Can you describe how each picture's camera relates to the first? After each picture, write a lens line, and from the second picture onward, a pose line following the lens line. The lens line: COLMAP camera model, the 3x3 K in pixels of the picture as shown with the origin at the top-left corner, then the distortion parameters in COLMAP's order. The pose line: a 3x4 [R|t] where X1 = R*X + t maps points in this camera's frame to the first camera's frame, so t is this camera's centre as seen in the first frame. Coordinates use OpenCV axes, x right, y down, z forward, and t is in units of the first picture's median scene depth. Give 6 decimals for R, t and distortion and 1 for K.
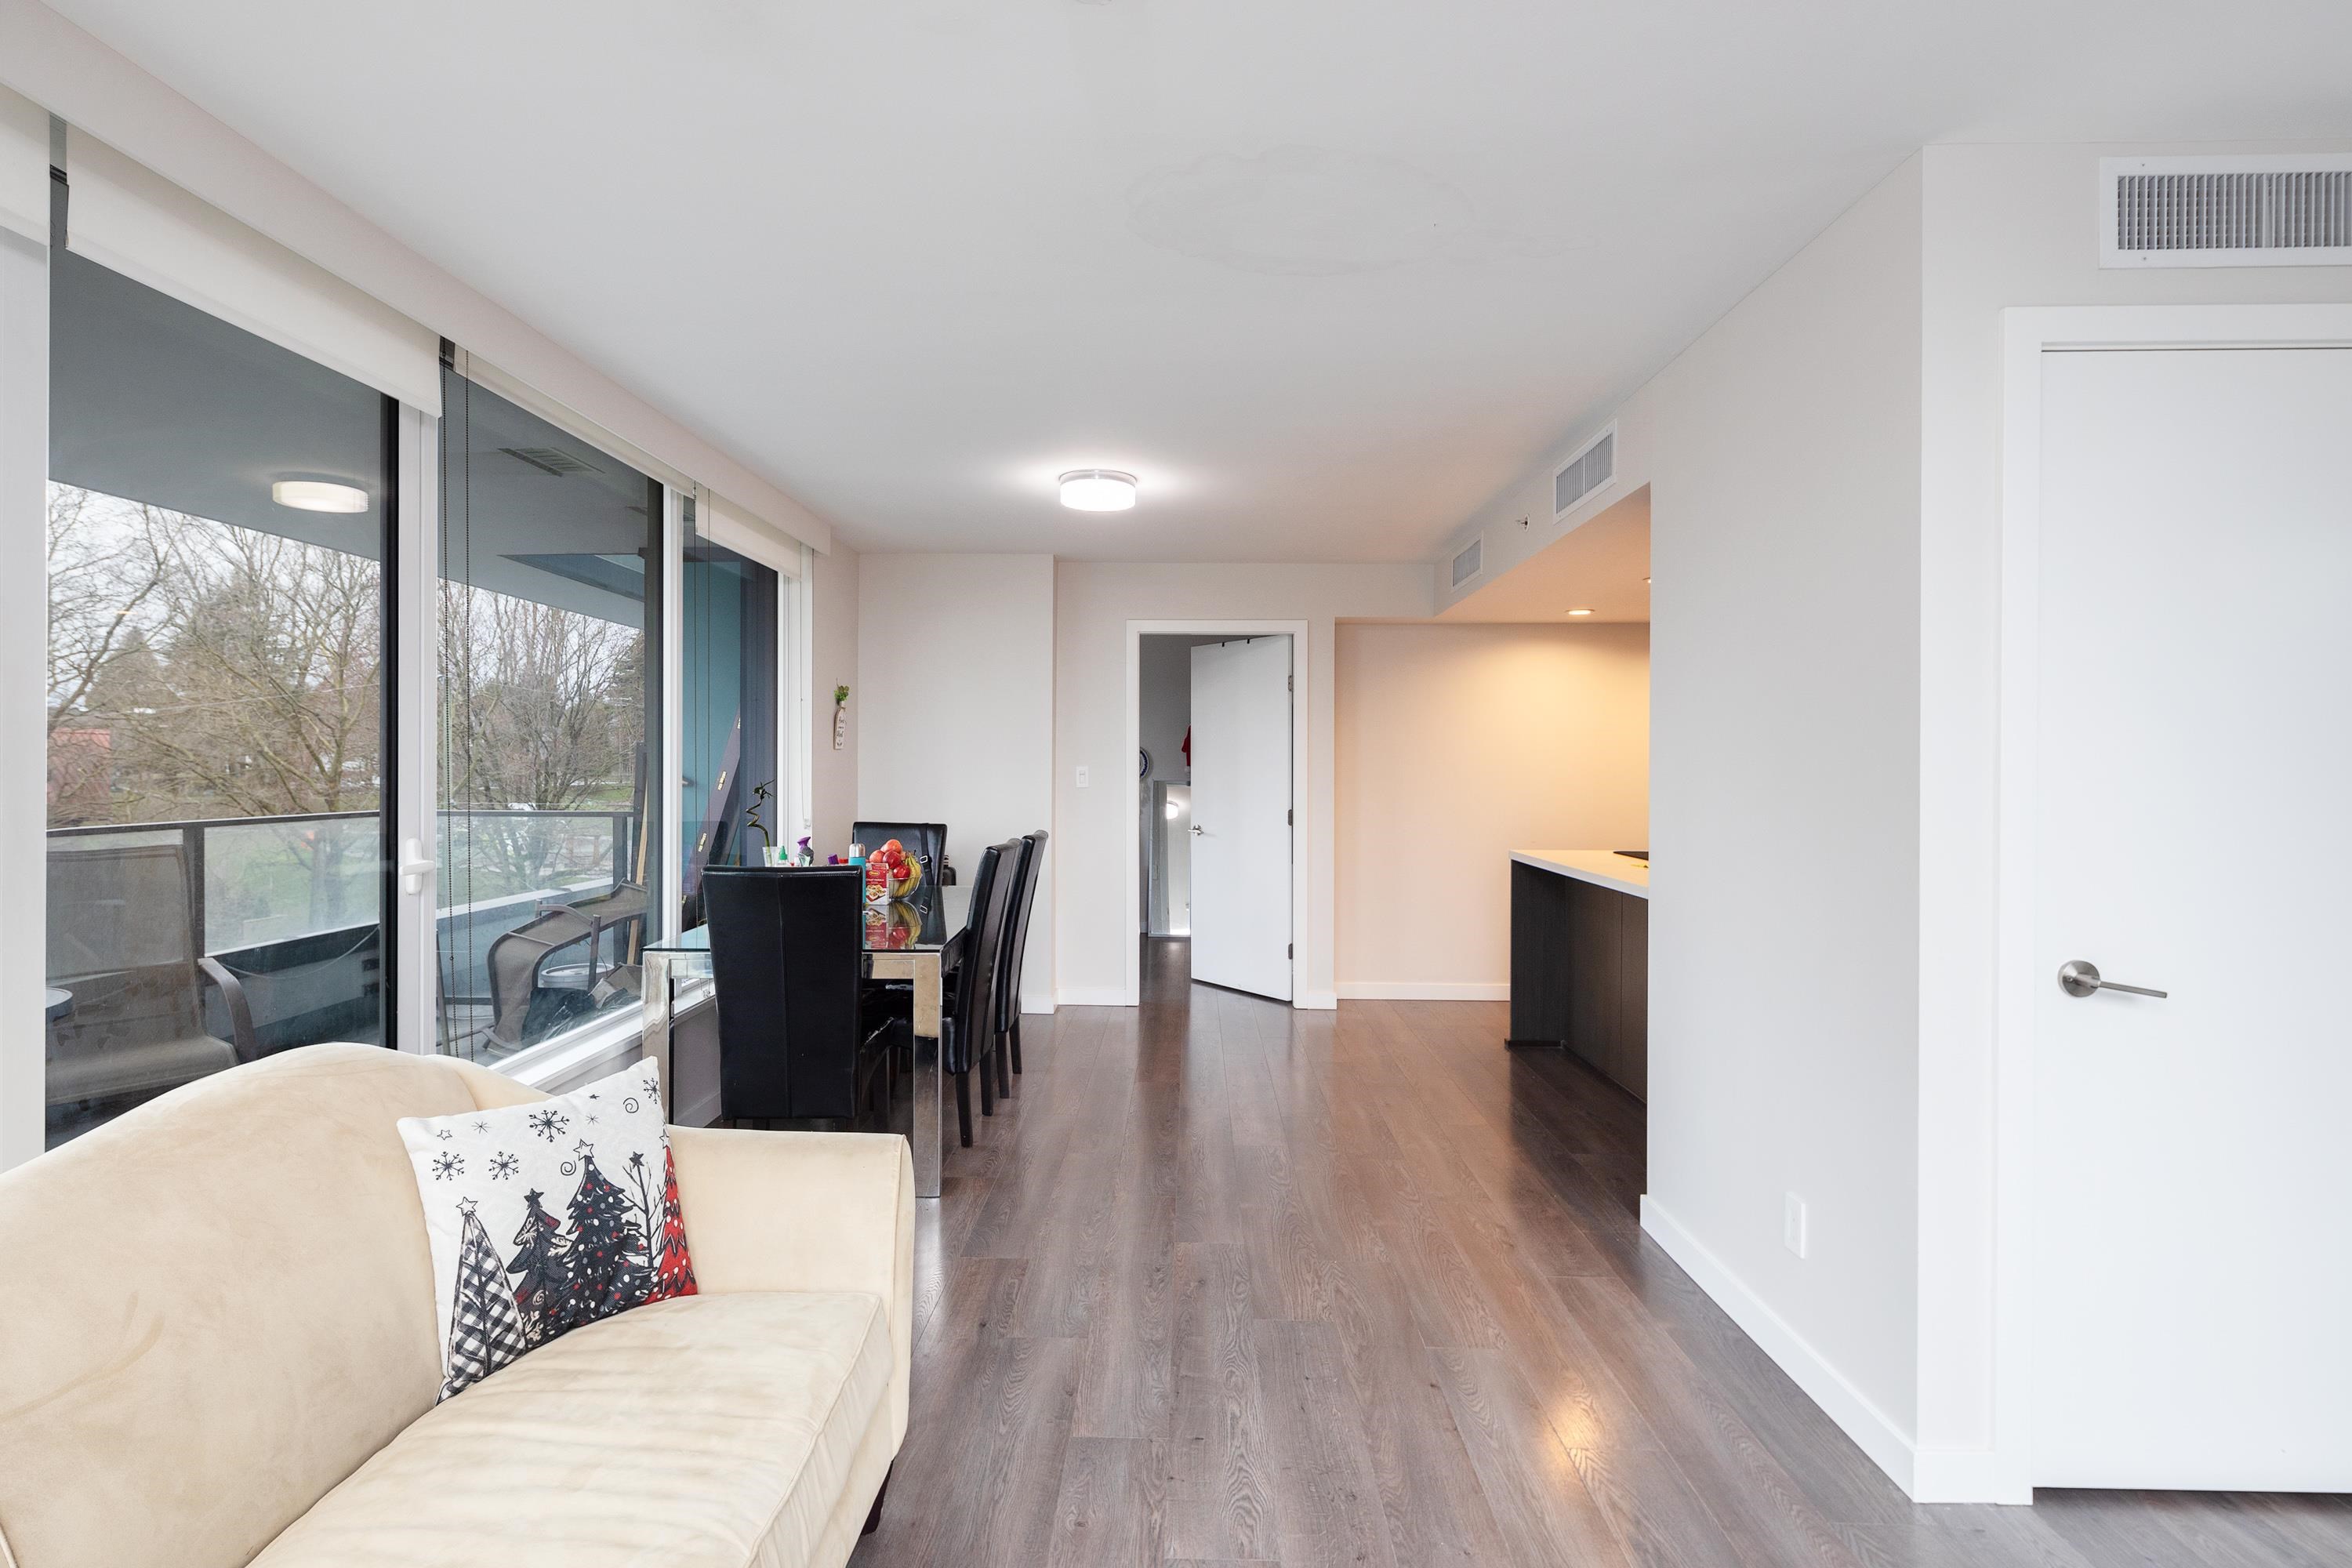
lens RADIAL K [[1140.2, 0, 1169.0], [0, 1140.2, 776.2], [0, 0, 1]] dist [-0.001212, -0.000910]
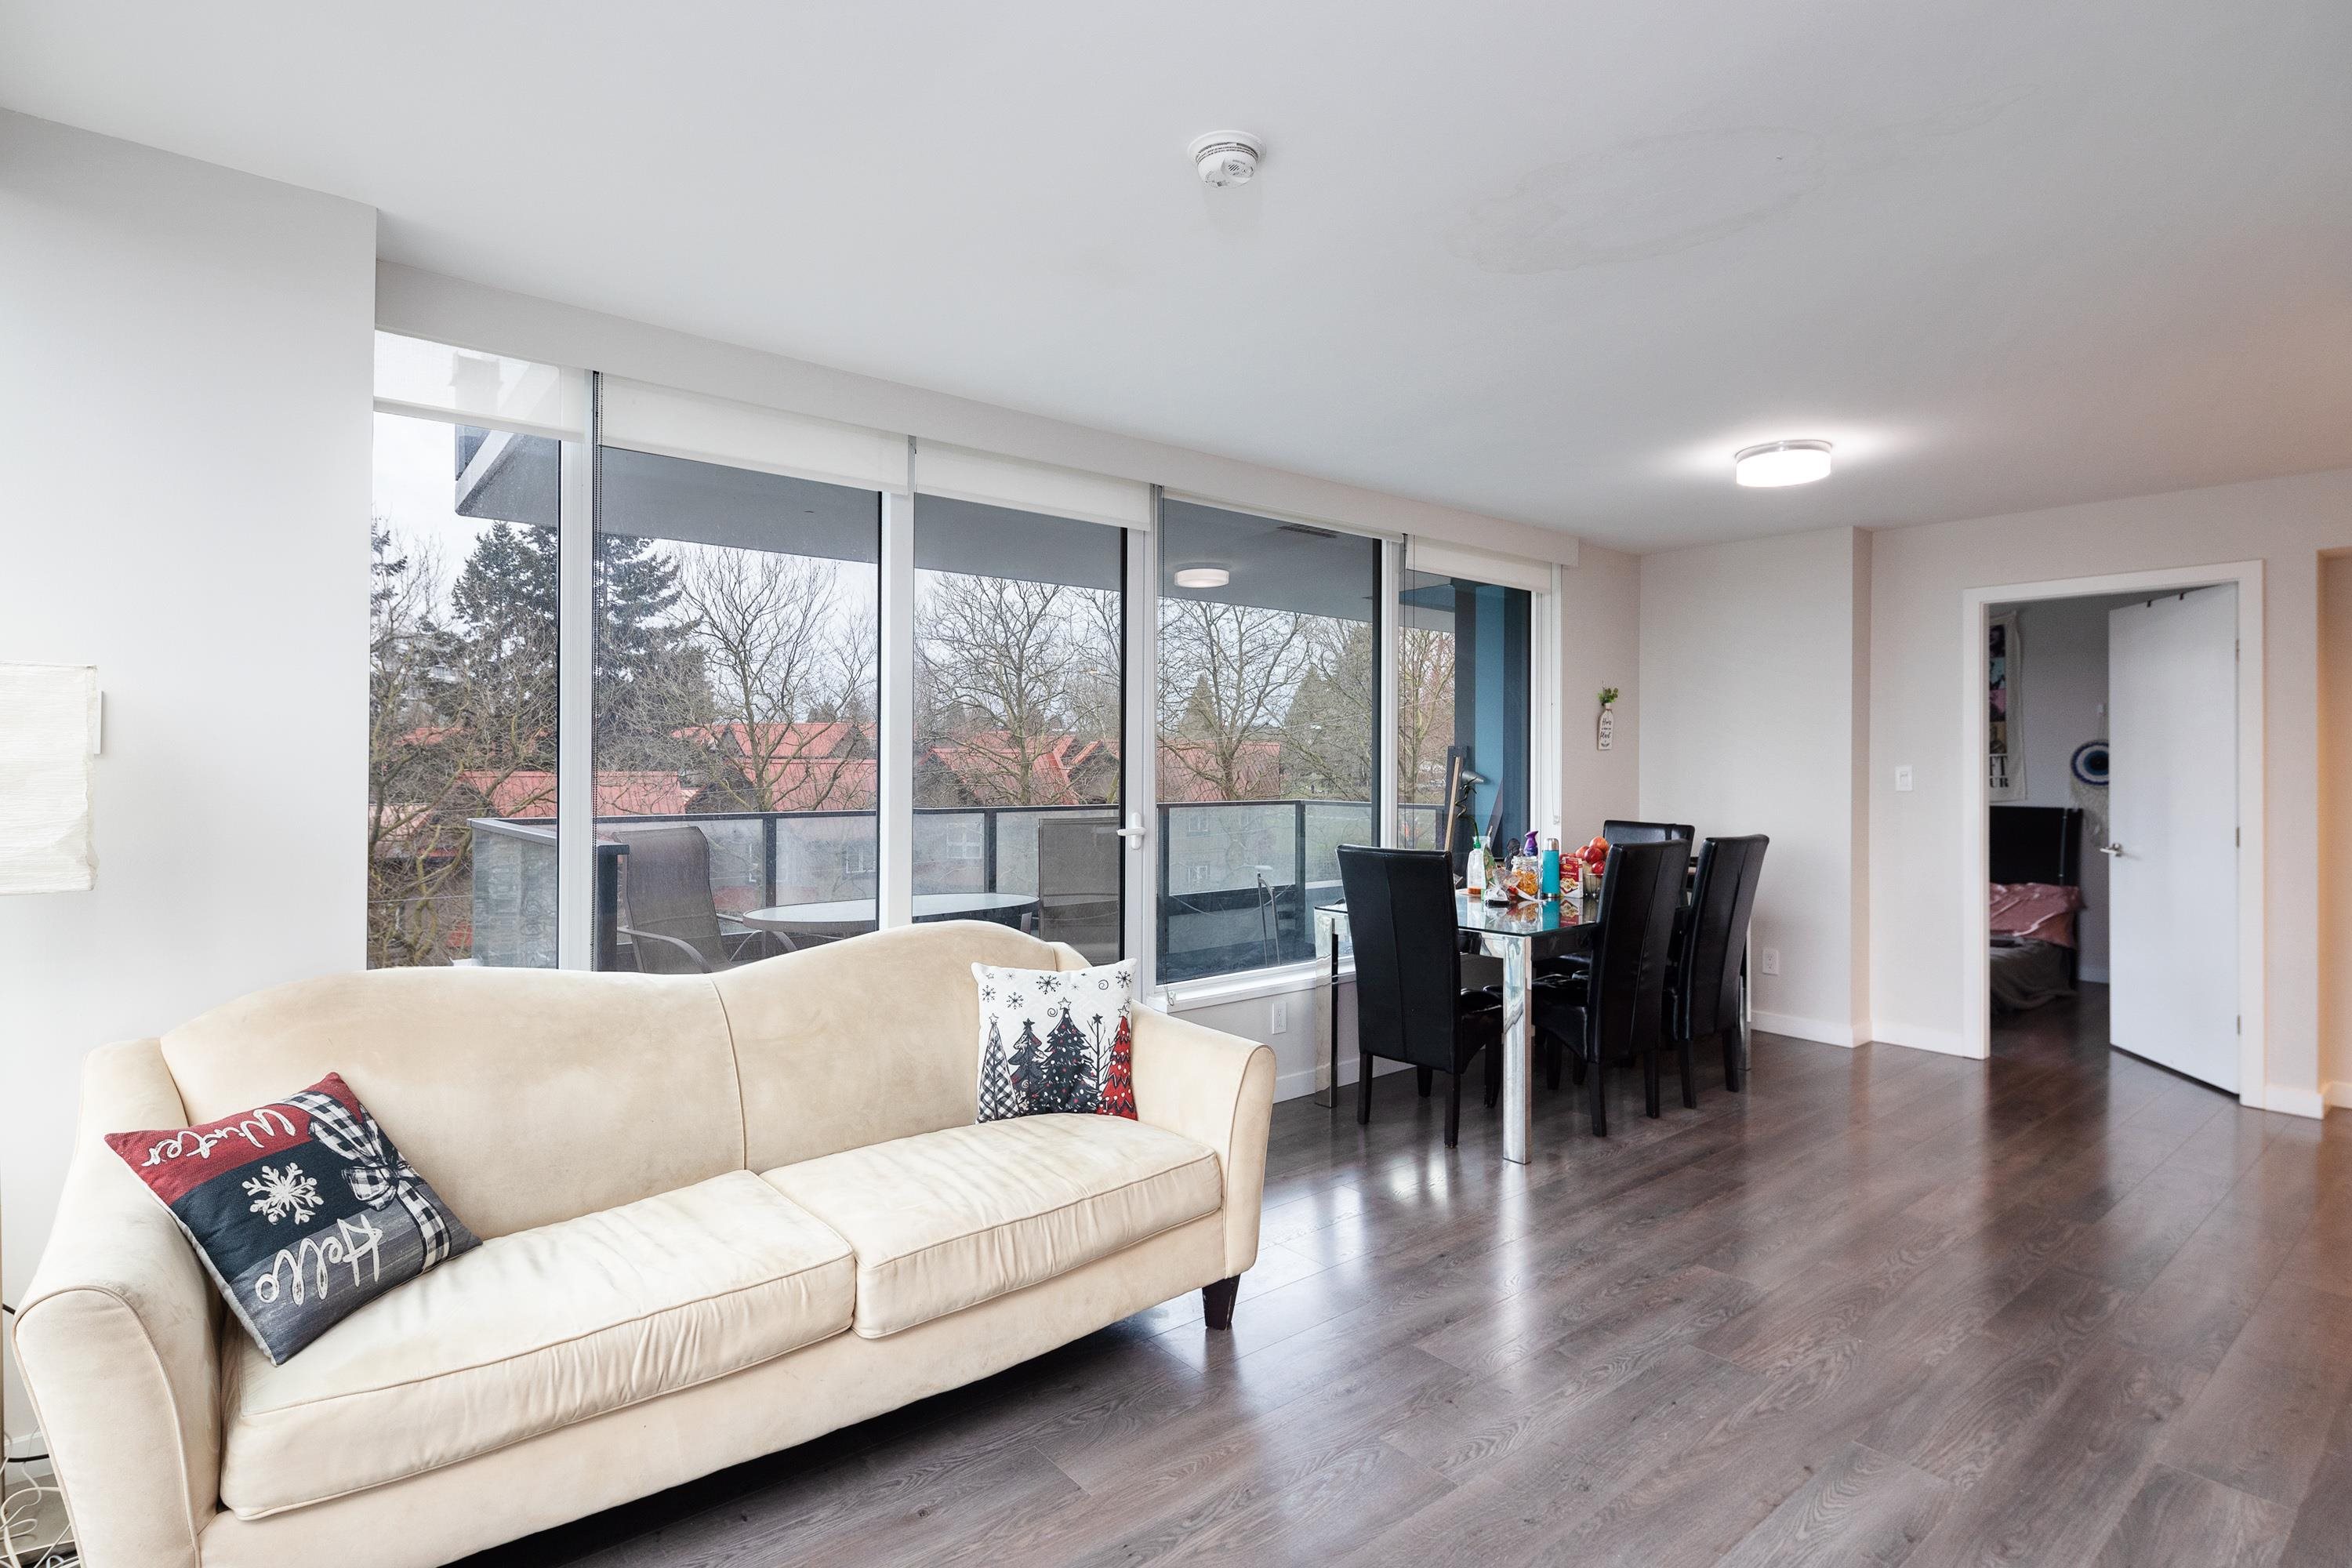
lens RADIAL K [[1153.2, 0, 1167.2], [0, 1153.2, 773.2], [0, 0, 1]] dist [-0.000299, -0.000988]
pose [[0.649133, 0.003339, -0.760668, 0.776961], [-0.007611, 0.999969, -0.002105, 0.009200], [0.760637, 0.007156, 0.649138, 0.064098]]
